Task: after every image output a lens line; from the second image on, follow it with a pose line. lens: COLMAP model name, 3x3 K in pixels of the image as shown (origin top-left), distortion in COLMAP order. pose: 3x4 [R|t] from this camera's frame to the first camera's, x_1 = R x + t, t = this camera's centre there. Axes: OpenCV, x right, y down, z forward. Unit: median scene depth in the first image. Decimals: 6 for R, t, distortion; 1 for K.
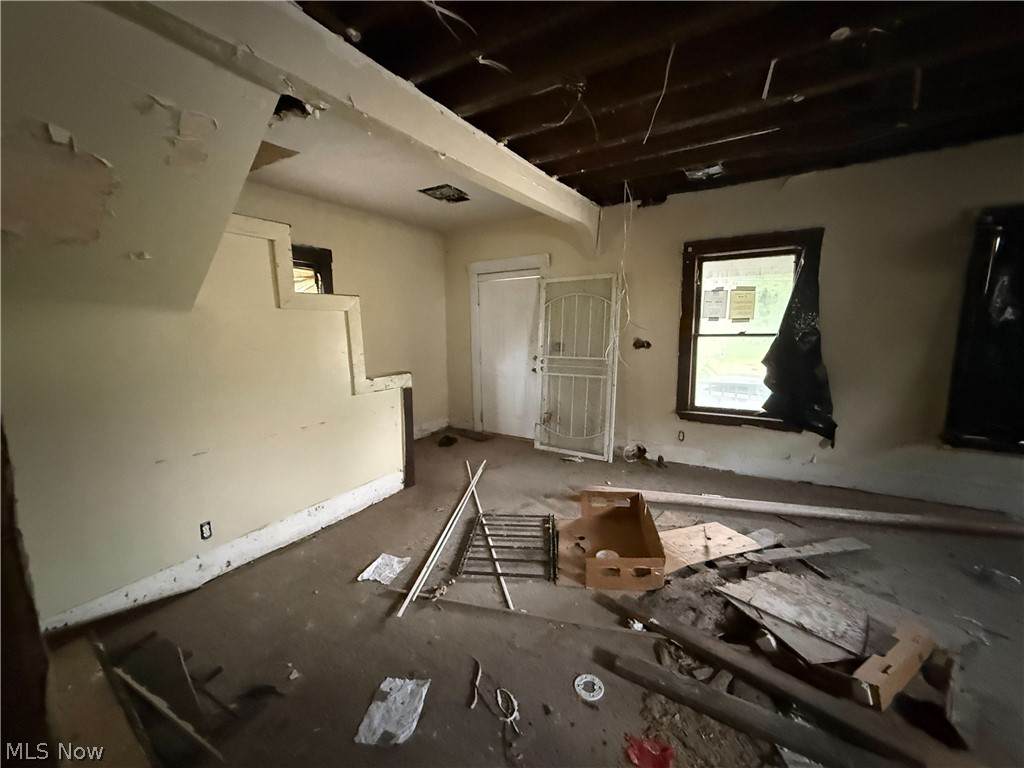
lens RADIAL K [[408.2, 0, 509.4], [0, 408.2, 382.8], [0, 0, 1]] dist [0.000539, 0.000369]
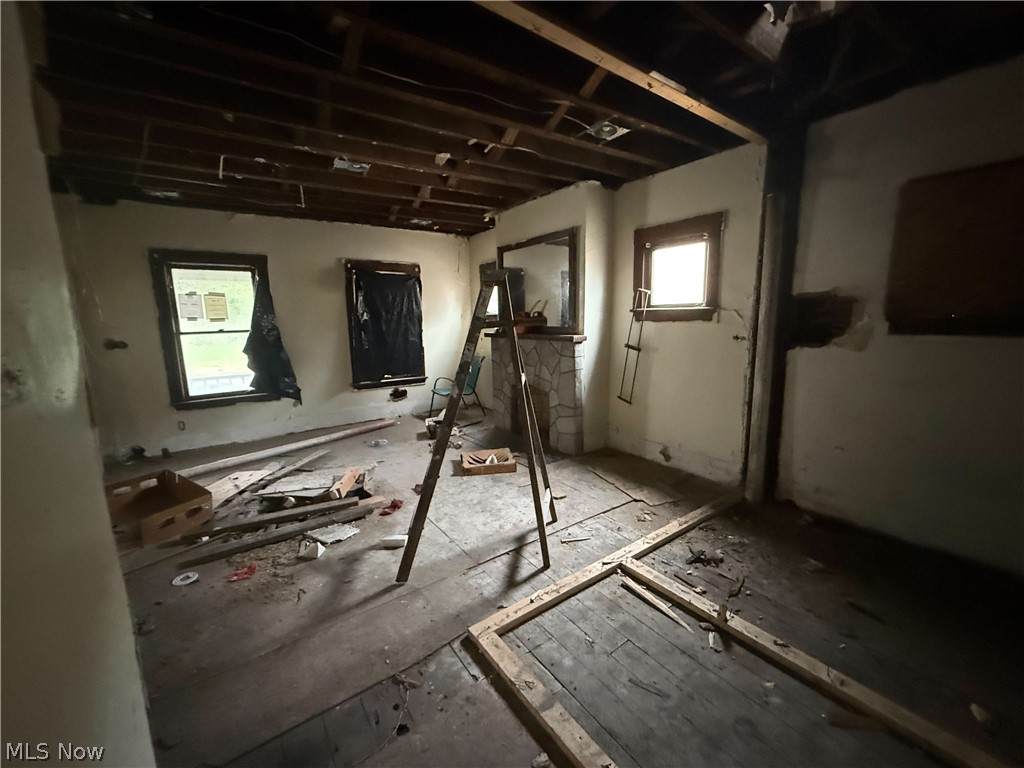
lens RADIAL K [[408.2, 0, 509.2], [0, 408.2, 382.4], [0, 0, 1]] dist [0.000539, 0.000369]
pose [[0.390171, -0.141158, 0.909857, -0.269745], [0.143471, 0.985429, 0.091359, 0.051745], [-0.909496, 0.094892, 0.404738, -0.317884]]
